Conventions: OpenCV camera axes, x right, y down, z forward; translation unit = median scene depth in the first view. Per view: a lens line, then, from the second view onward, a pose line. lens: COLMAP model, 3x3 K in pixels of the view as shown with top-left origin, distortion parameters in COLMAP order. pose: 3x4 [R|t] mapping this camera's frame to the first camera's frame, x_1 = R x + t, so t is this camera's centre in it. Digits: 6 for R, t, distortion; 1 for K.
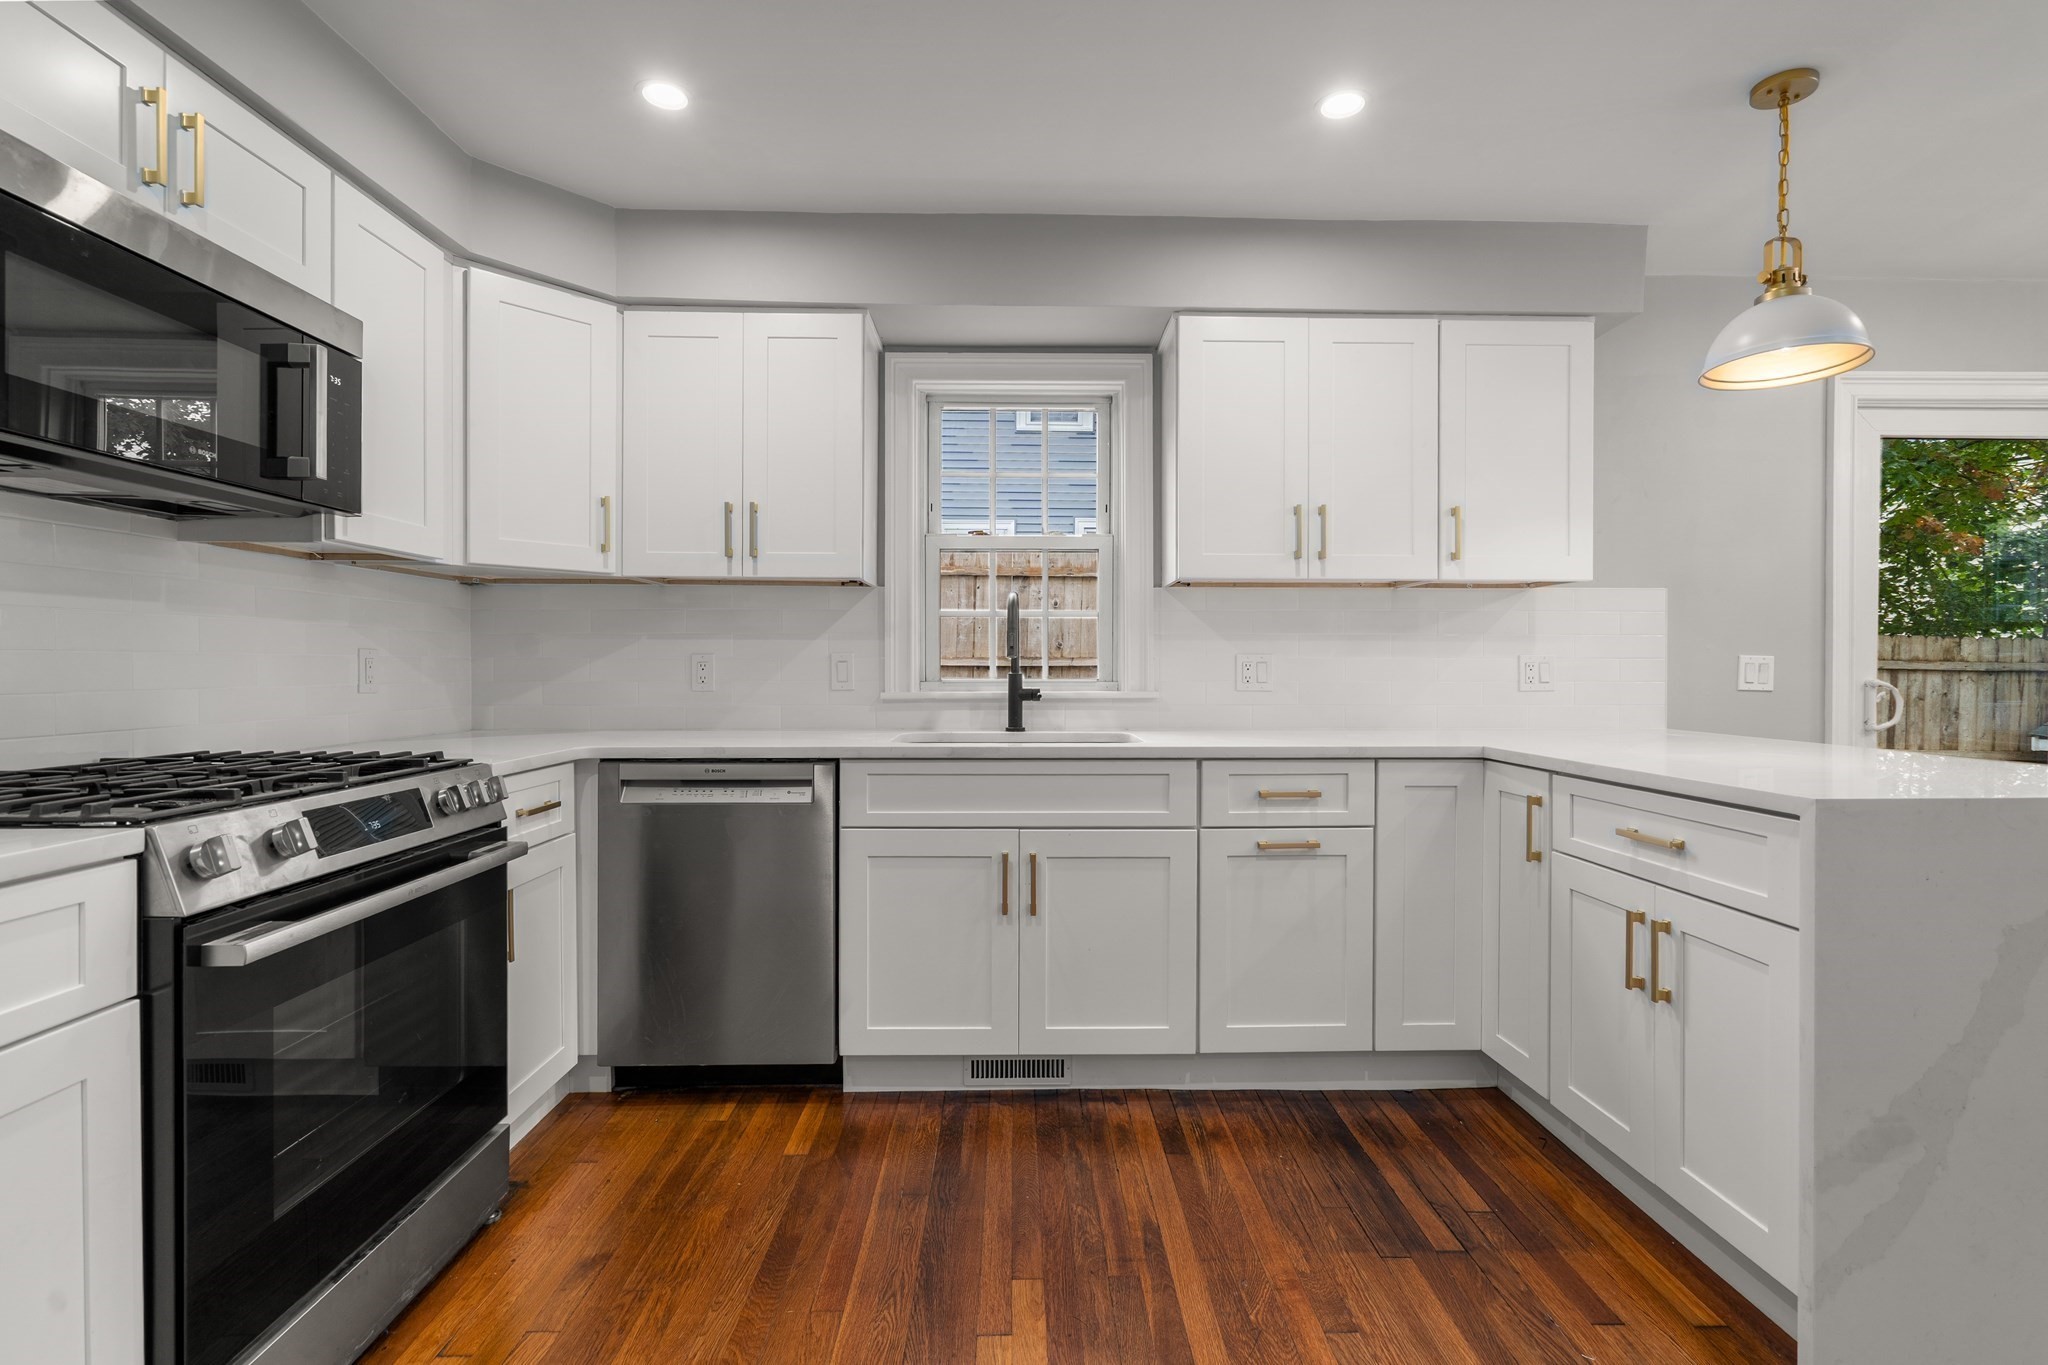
lens RADIAL K [[937.0, 0, 1041.7], [0, 937.0, 670.5], [0, 0, 1]] dist [-0.003919, 0.001904]
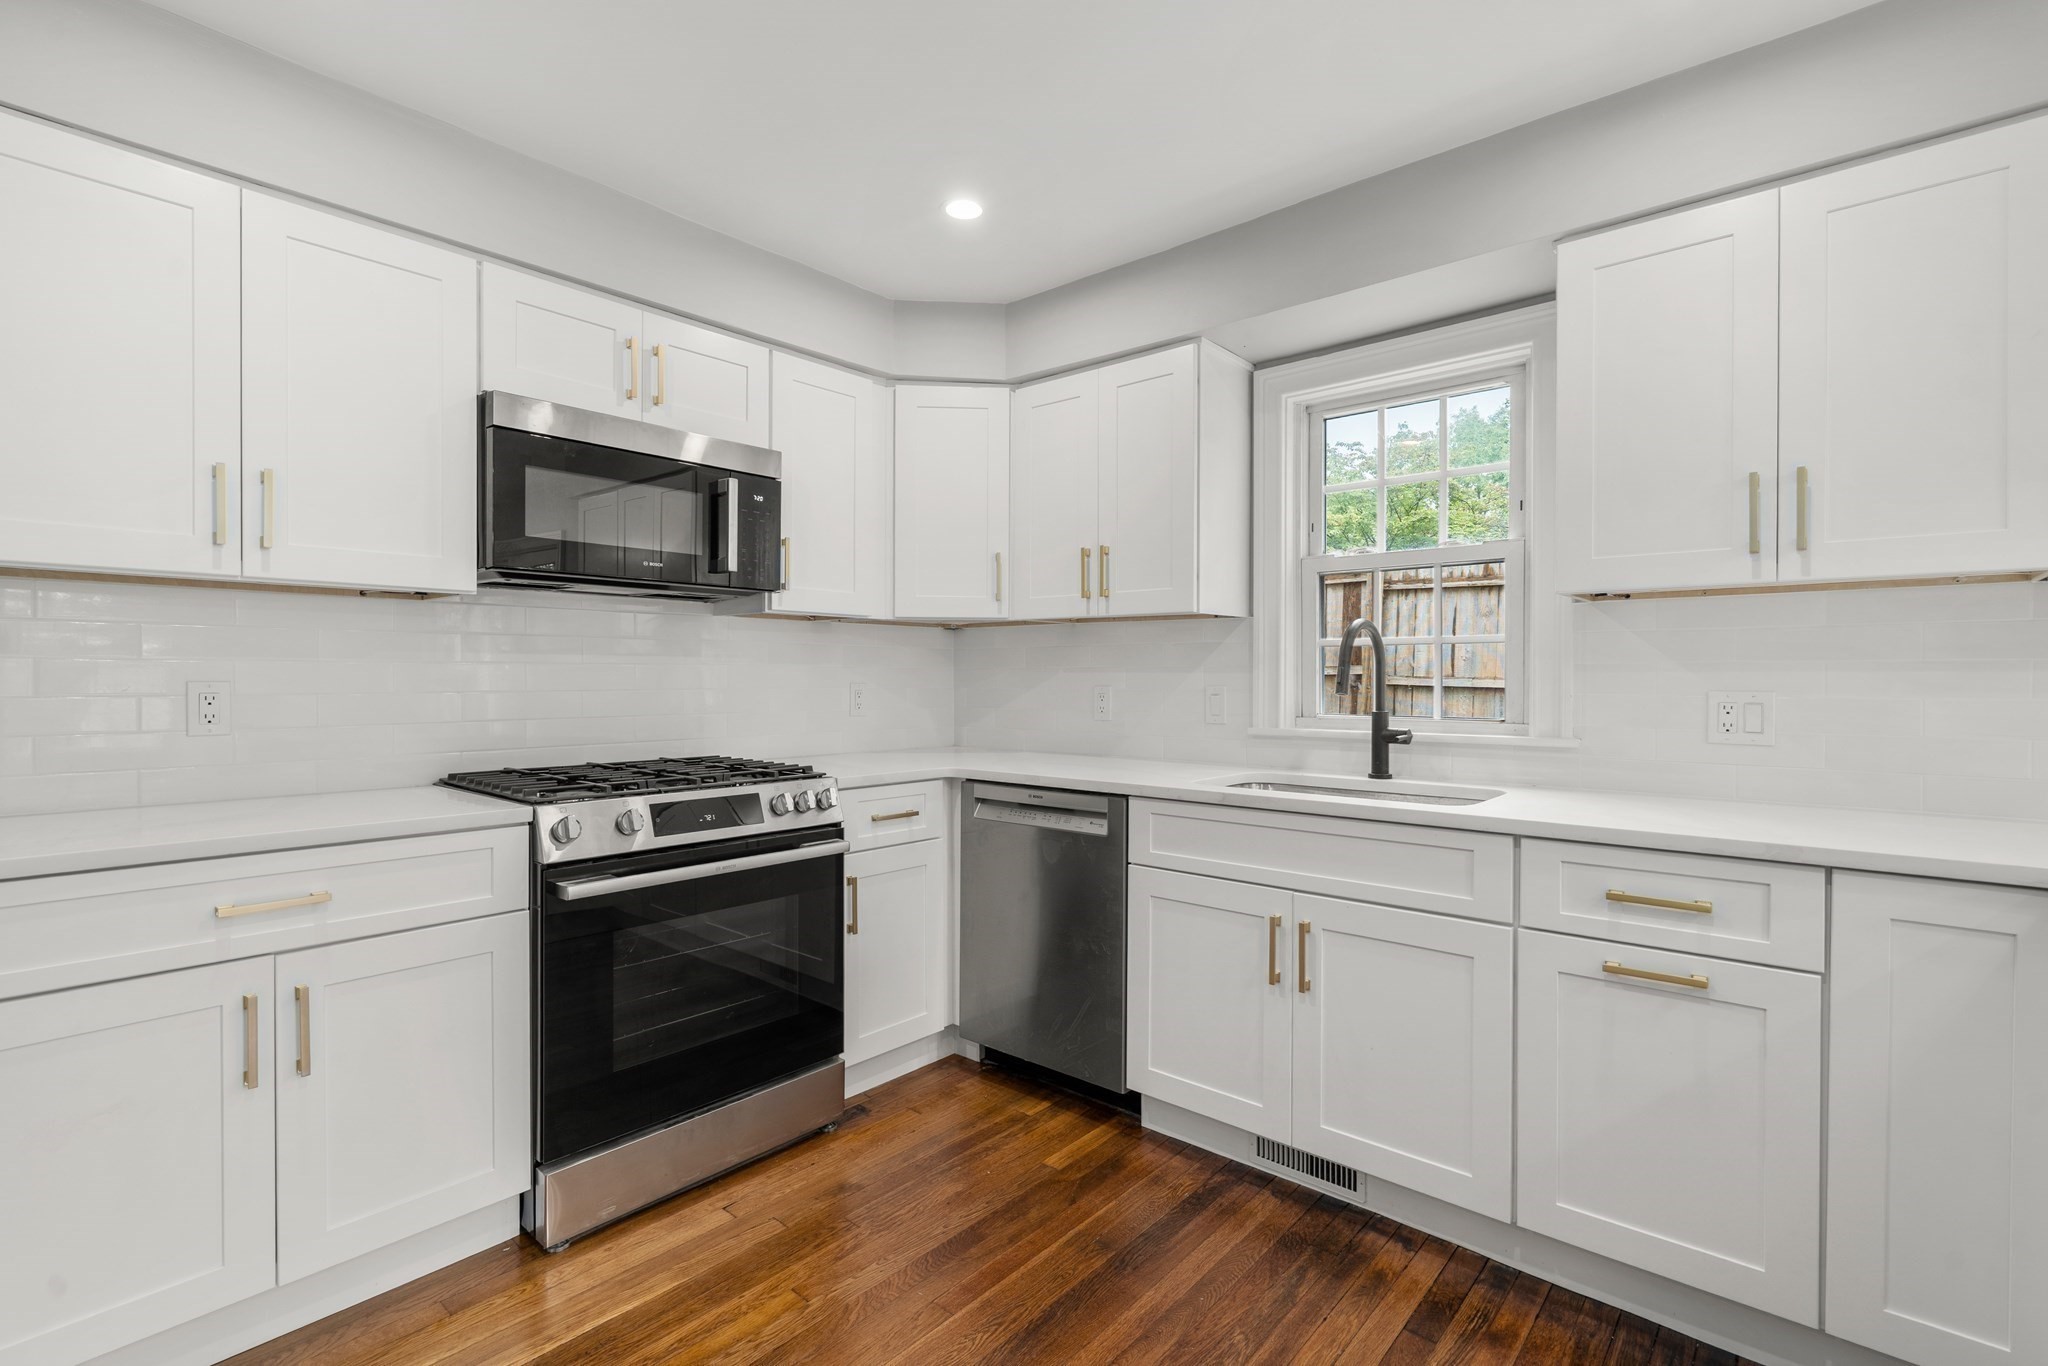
lens RADIAL K [[937.0, 0, 1039.9], [0, 937.0, 682.2], [0, 0, 1]] dist [-0.003919, 0.001904]
pose [[0.741947, 0.004526, -0.670443, 0.392908], [-0.005484, 0.999985, 0.000682, -0.027914], [0.670436, 0.003171, 0.741961, 0.183834]]
